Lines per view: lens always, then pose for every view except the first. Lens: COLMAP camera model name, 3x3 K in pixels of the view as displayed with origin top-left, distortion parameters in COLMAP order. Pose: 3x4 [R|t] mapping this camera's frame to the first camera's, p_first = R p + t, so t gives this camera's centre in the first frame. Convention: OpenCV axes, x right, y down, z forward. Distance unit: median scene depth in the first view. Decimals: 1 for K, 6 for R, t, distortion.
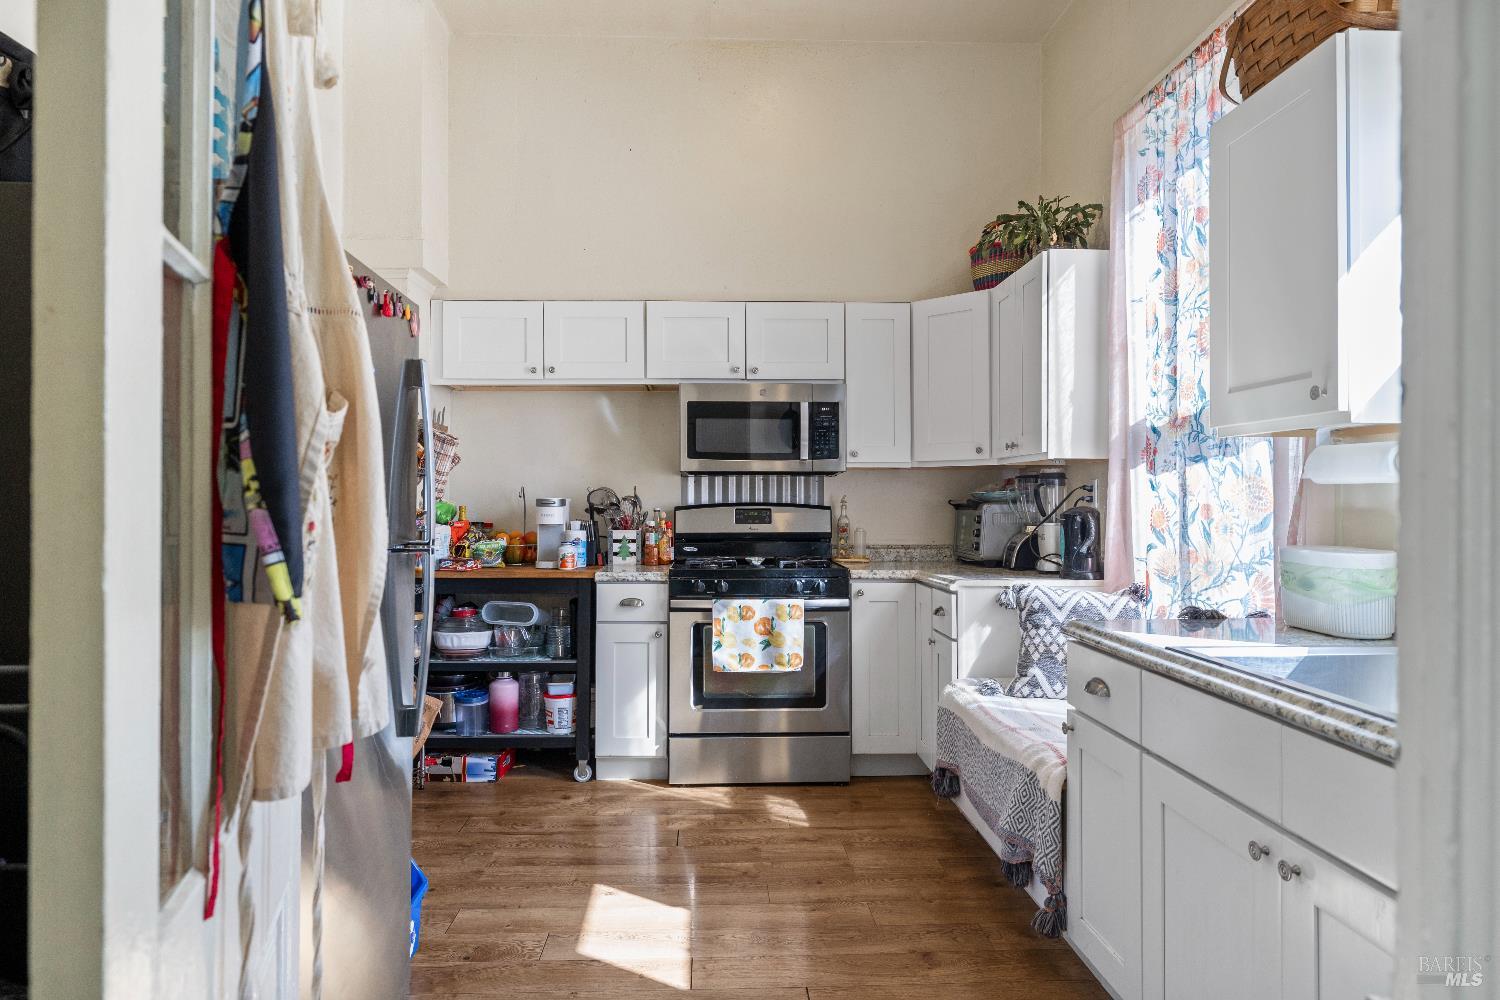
lens RADIAL K [[910.5, 0, 750.0], [0, 910.5, 500.0], [0, 0, 1]] dist [-0.001280, -0.000229]
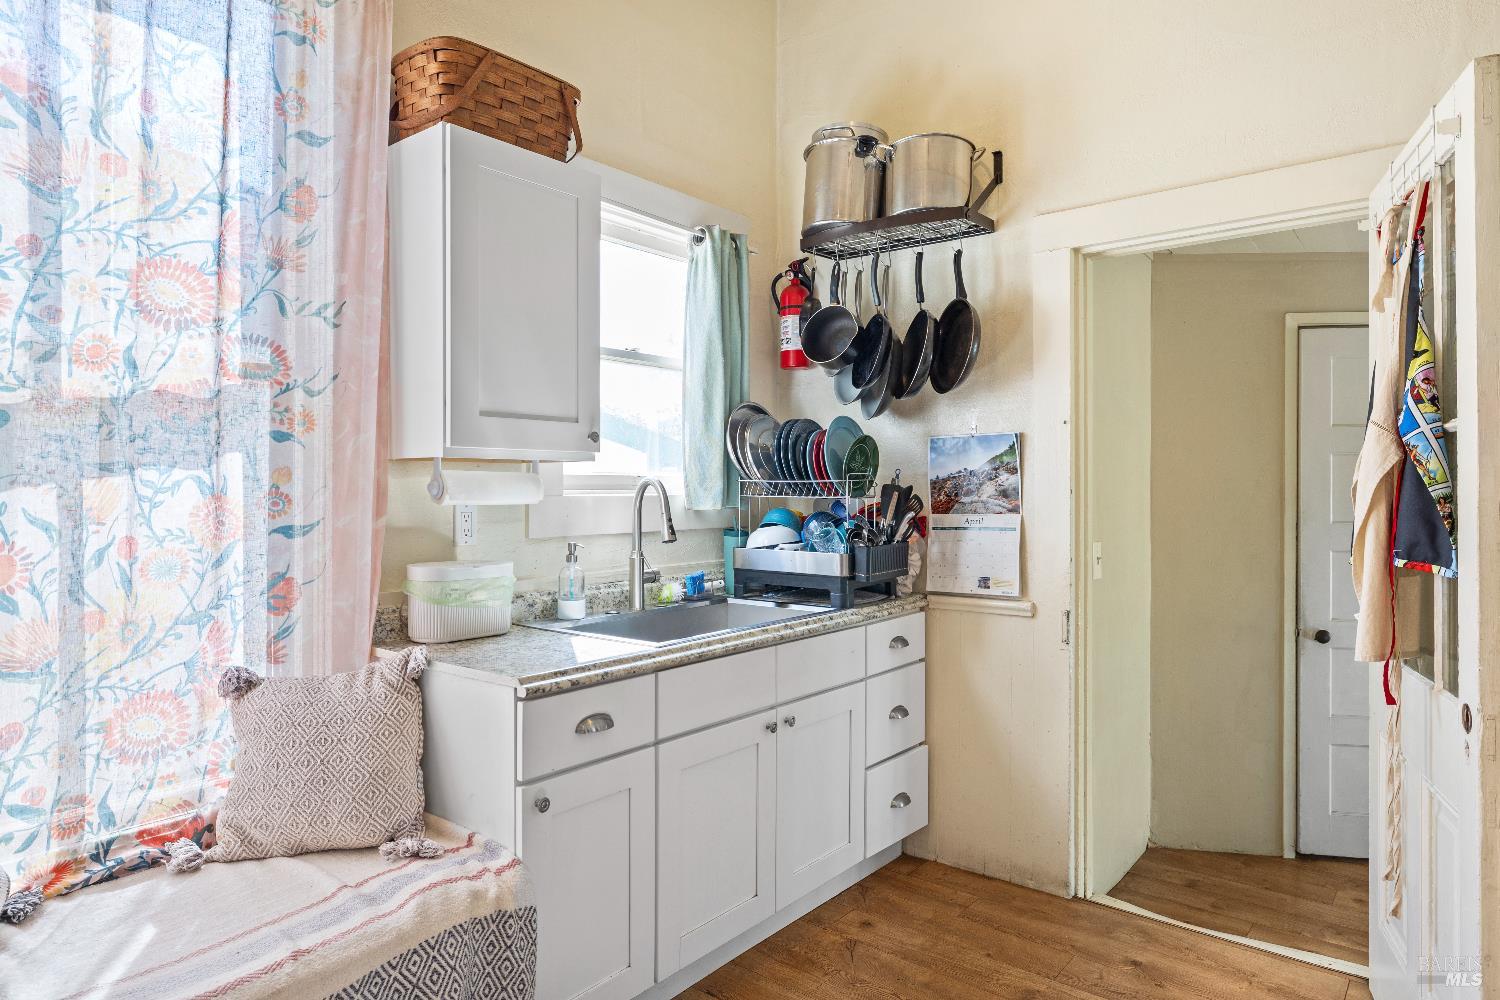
lens RADIAL K [[910.5, 0, 750.0], [0, 910.5, 500.0], [0, 0, 1]] dist [-0.001280, -0.000229]
pose [[-0.741368, -0.003973, 0.671087, -0.281168], [0.006893, 0.999885, 0.013534, -0.027979], [-0.671064, 0.014660, -0.741255, 1.198186]]
